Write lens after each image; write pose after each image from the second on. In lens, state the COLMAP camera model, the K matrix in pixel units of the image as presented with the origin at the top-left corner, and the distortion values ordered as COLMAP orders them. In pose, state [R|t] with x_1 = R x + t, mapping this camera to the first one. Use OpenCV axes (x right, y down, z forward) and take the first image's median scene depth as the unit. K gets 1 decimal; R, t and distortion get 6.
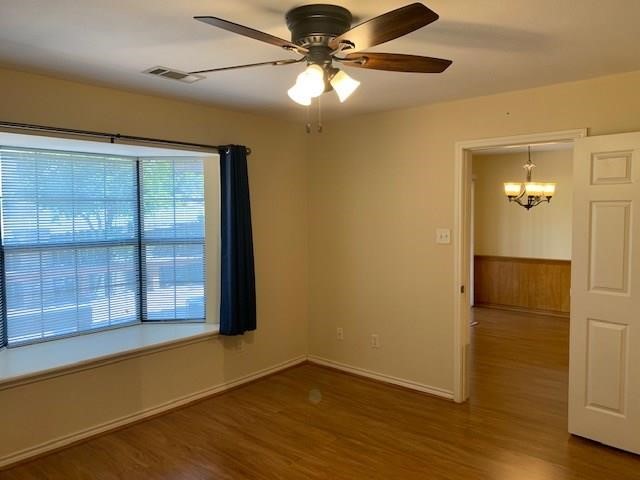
lens RADIAL K [[488.8, 0, 316.9], [0, 488.8, 235.6], [0, 0, 1]] dist [0.062161, -0.074584]
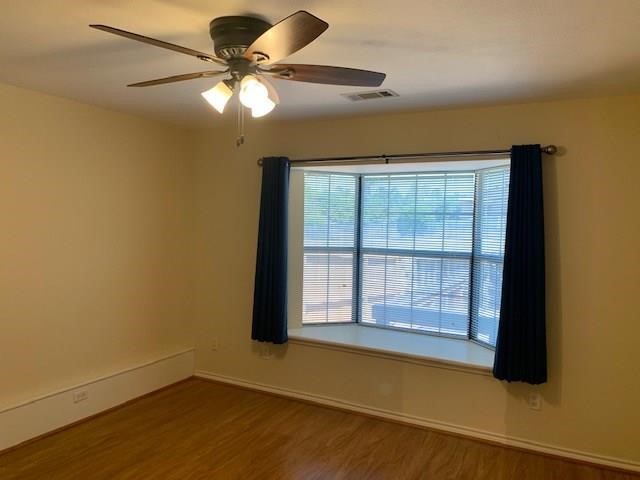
lens RADIAL K [[488.8, 0, 316.9], [0, 488.8, 235.6], [0, 0, 1]] dist [0.062161, -0.074584]
pose [[0.232472, 0.044507, -0.971584, 0.624025], [-0.053942, 0.998005, 0.032811, -0.053121], [0.971106, 0.044782, 0.234409, 0.560674]]
